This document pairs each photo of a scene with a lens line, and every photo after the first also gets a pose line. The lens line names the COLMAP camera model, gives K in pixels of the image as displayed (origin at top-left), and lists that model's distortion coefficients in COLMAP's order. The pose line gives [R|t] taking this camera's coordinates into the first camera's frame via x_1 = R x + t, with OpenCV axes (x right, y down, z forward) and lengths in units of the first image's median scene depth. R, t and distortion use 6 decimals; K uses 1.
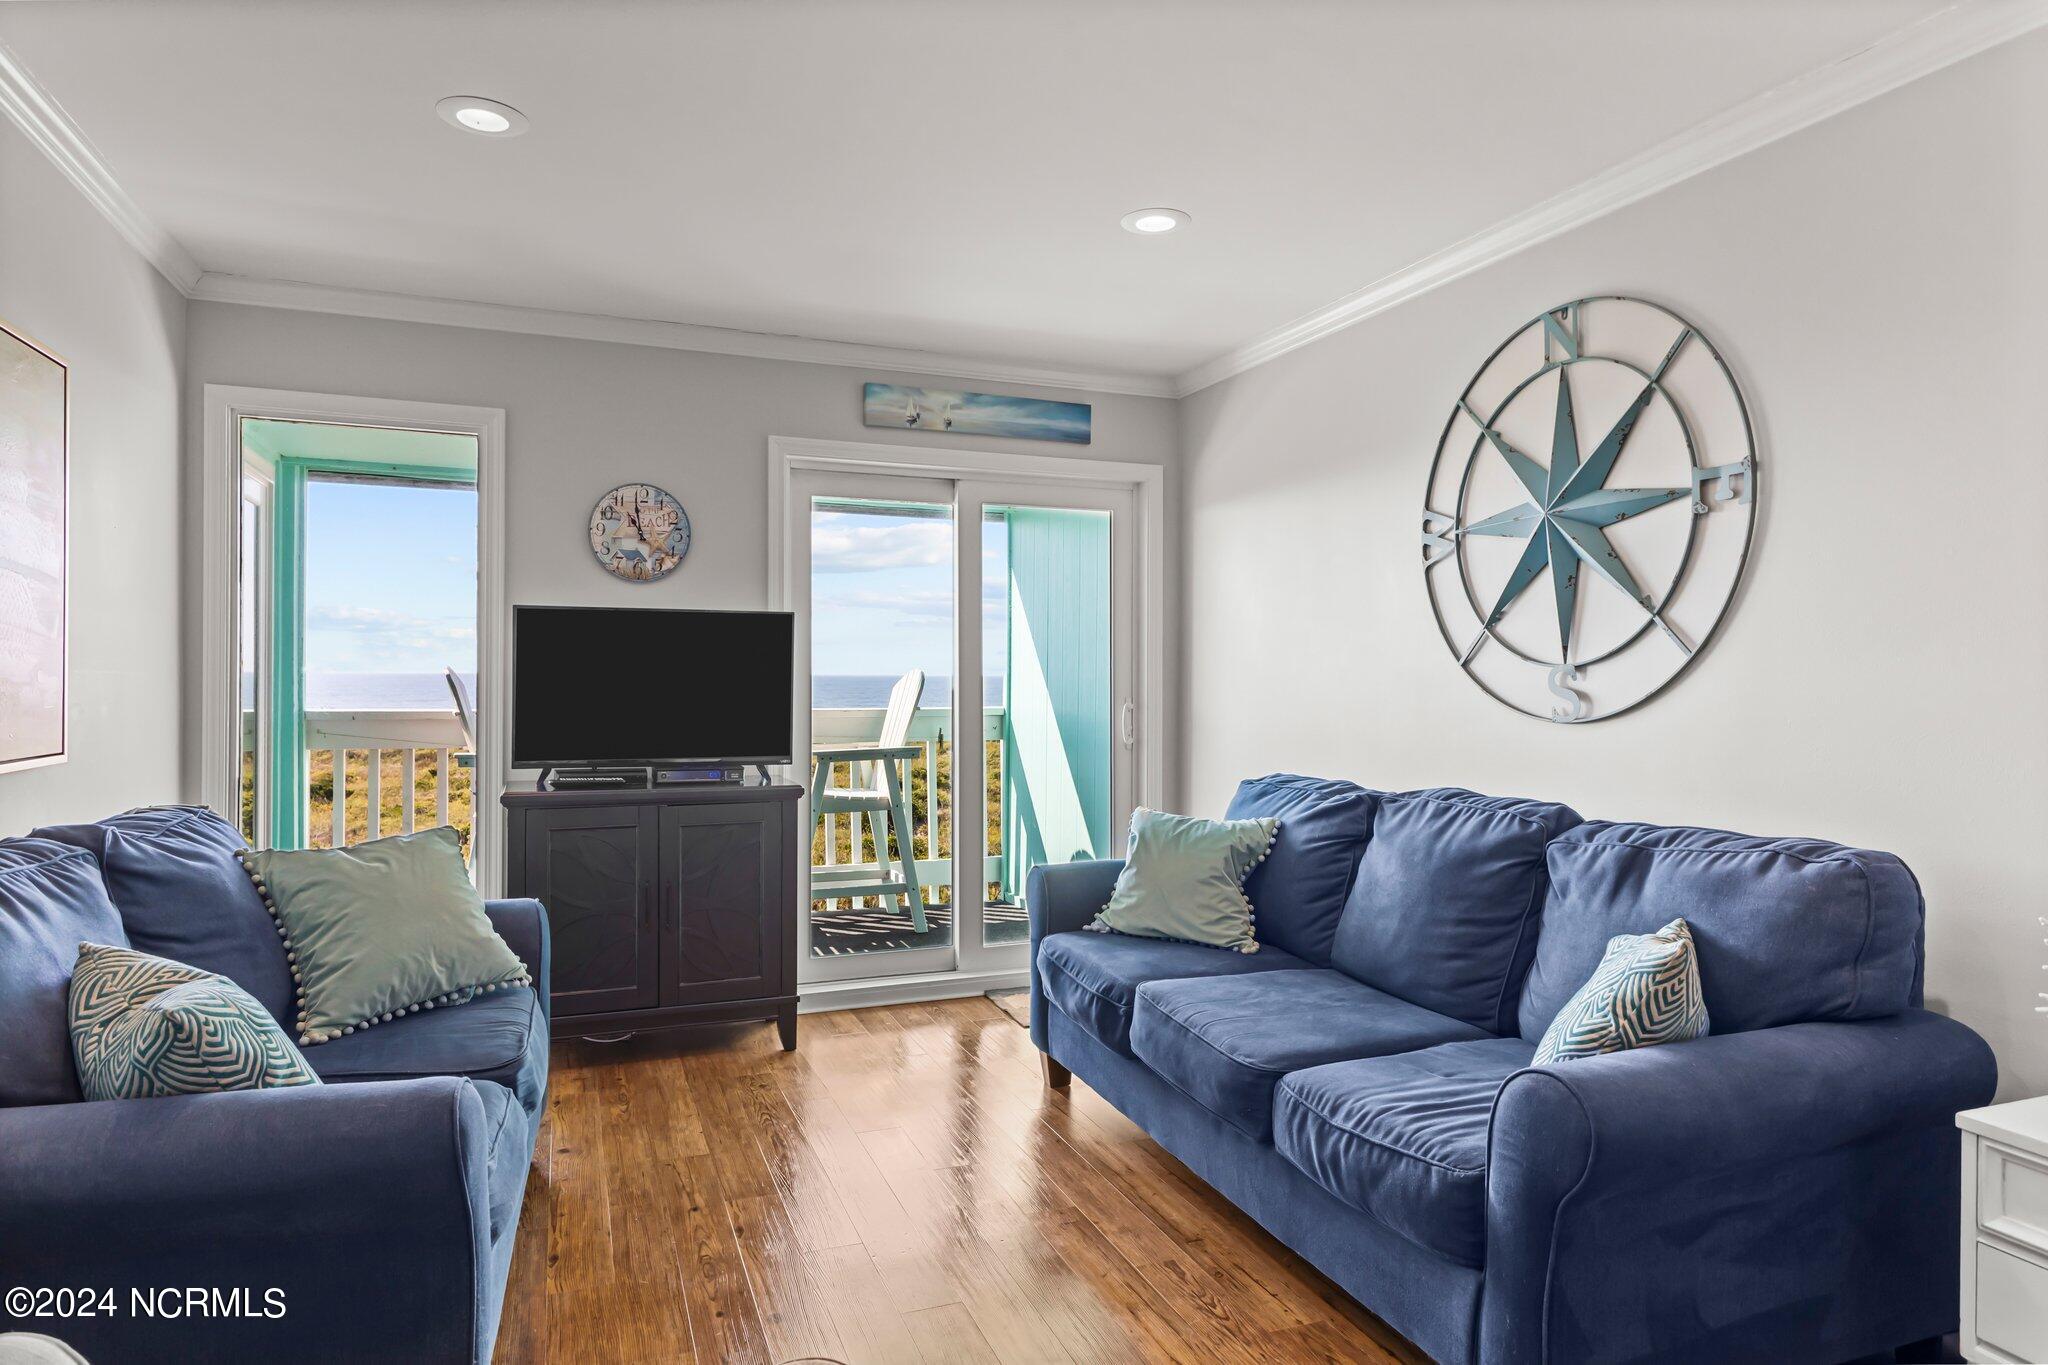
lens RADIAL K [[1213.7, 0, 1033.5], [0, 1213.7, 675.9], [0, 0, 1]] dist [0.011118, -0.000025]
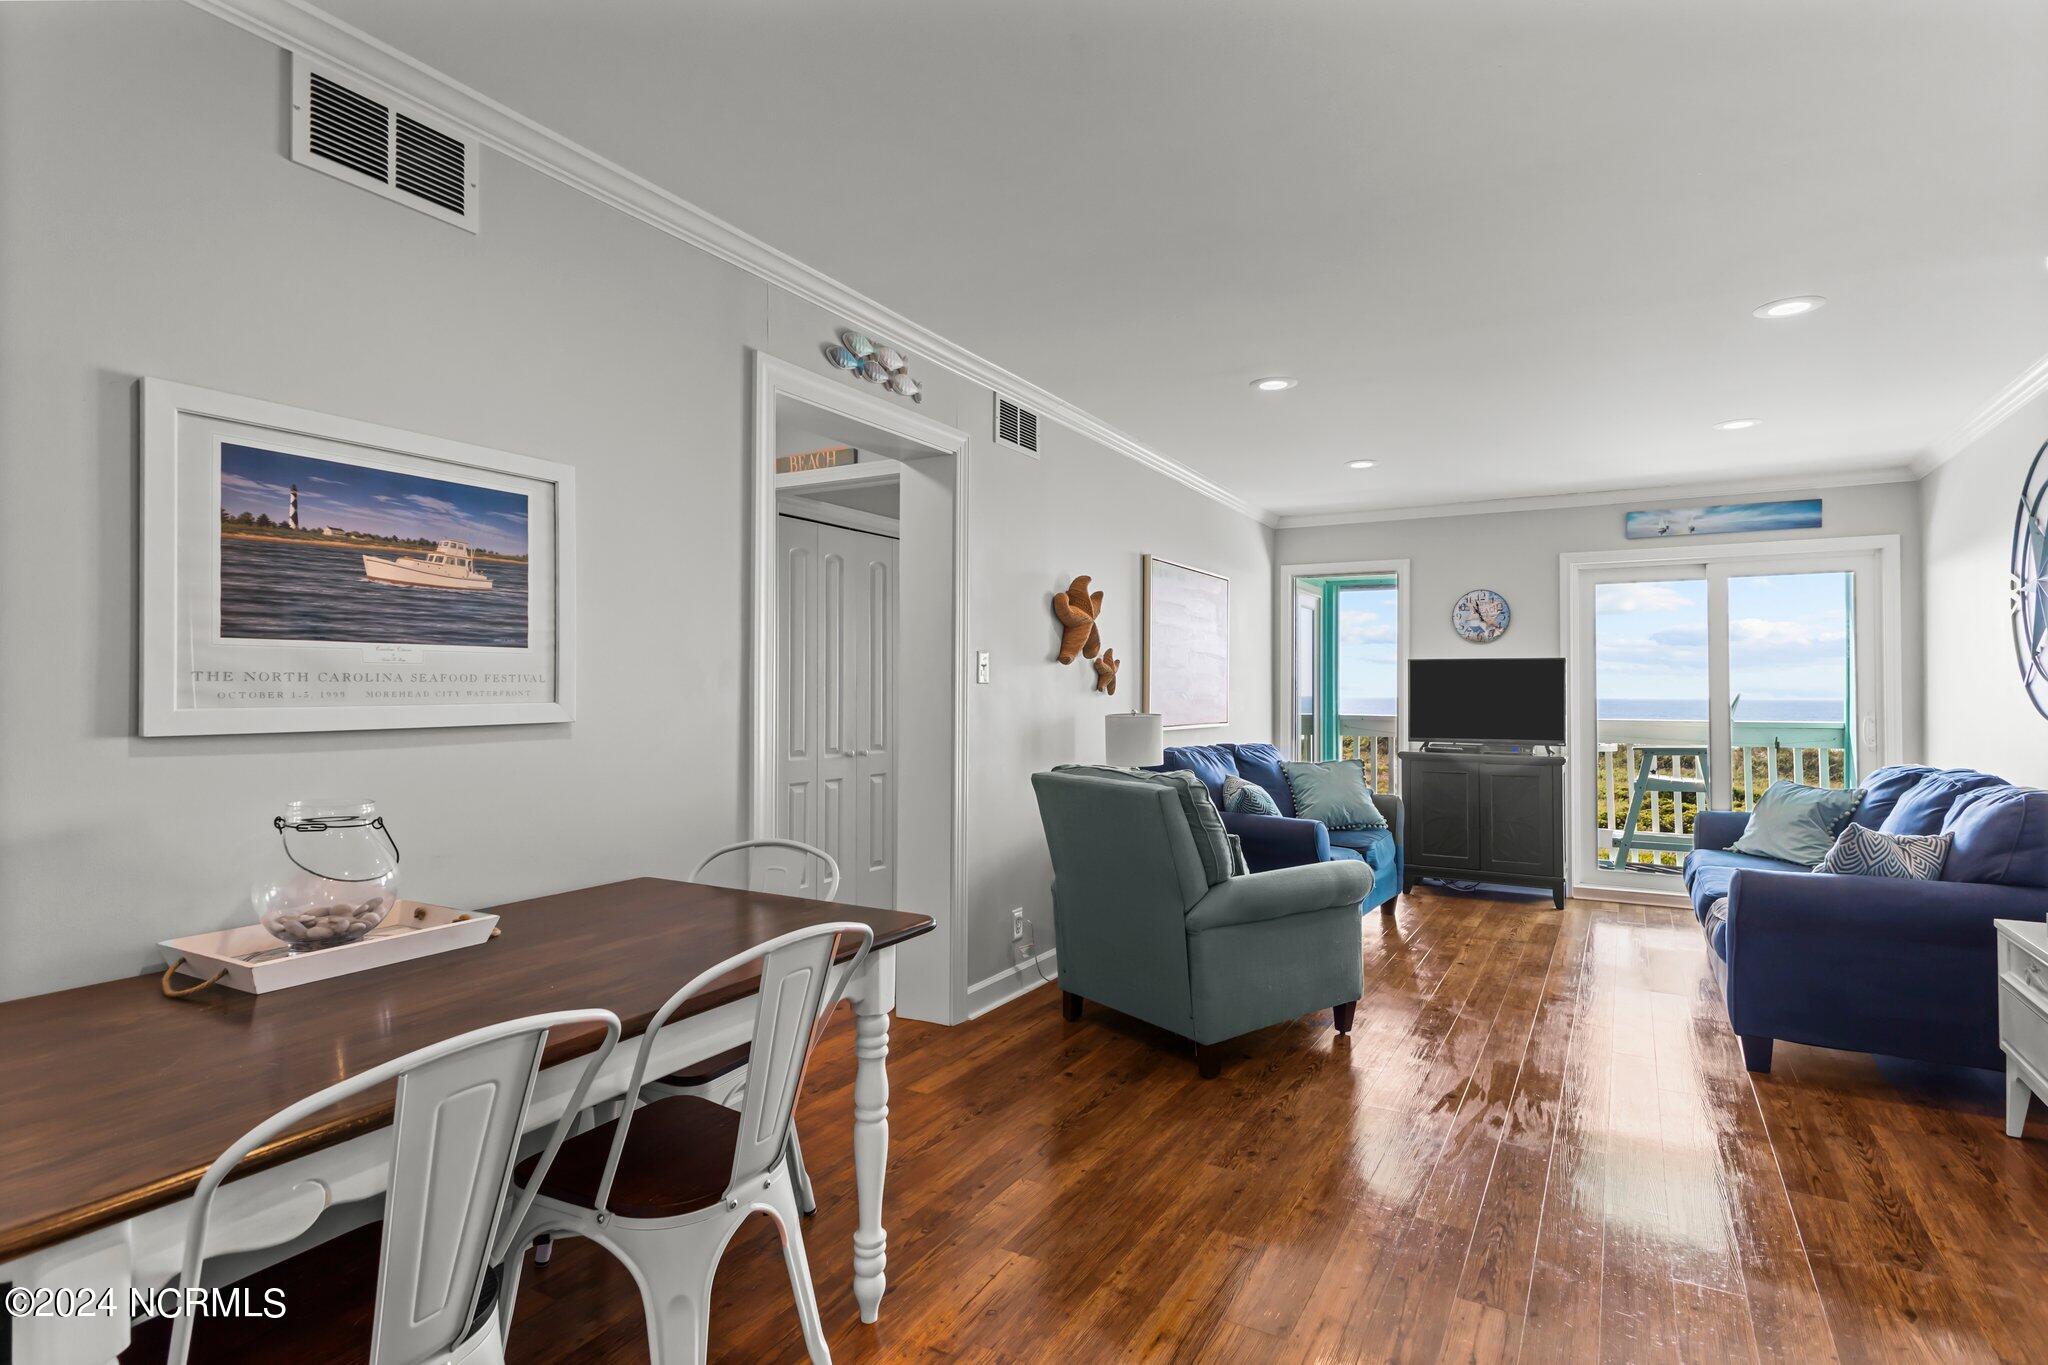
lens RADIAL K [[1057.0, 0, 995.4], [0, 1057.0, 674.5], [0, 0, 1]] dist [0.004290, -0.000268]
pose [[0.613586, -0.015577, -0.789474, 0.595127], [-0.003391, 0.999744, -0.022361, 0.009150], [0.789620, 0.016398, 0.613376, -0.677958]]
